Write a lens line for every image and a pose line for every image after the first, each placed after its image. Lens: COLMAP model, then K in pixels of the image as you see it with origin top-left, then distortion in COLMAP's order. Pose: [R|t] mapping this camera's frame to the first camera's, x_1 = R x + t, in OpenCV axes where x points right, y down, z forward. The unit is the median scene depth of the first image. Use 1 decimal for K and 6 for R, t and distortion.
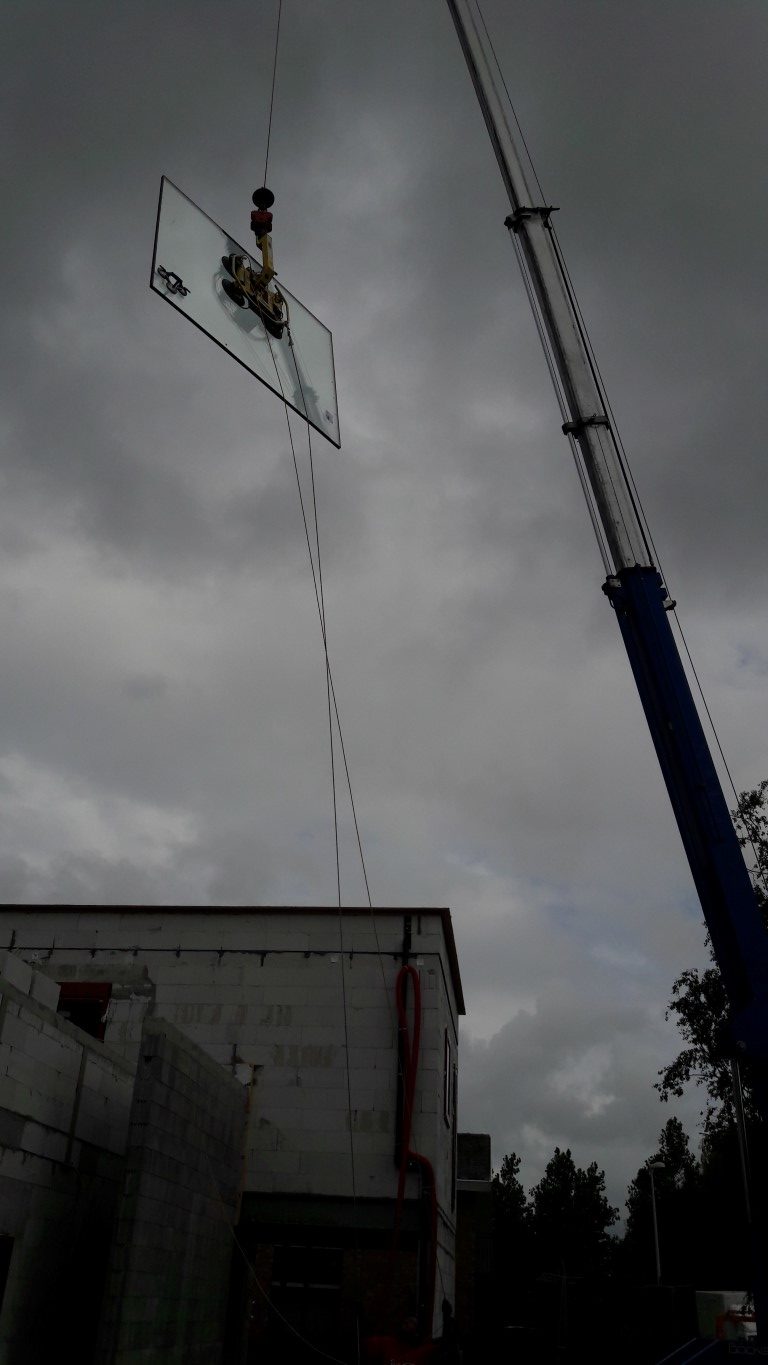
lens RADIAL K [[1068.8, 0, 384.0], [0, 1068.8, 682.5], [0, 0, 1]] dist [0.088558, -0.131795]
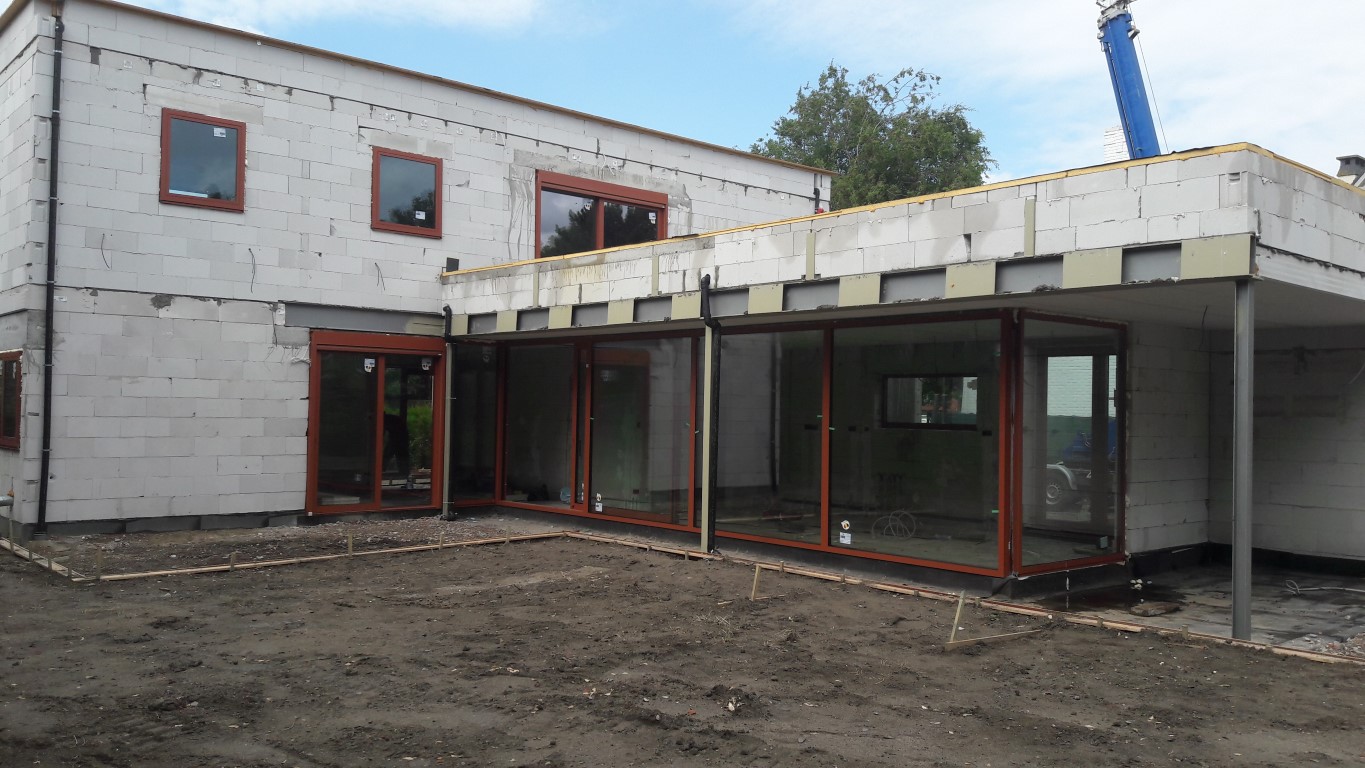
lens RADIAL K [[1068.8, 0, 625.9], [0, 1068.8, 380.6], [0, 0, 1]] dist [0.088558, -0.131795]
pose [[0.704657, -0.017047, 0.709344, -1.209643], [-0.343683, 0.866411, 0.362234, 0.017820], [-0.620758, -0.499040, 0.604664, 0.121240]]
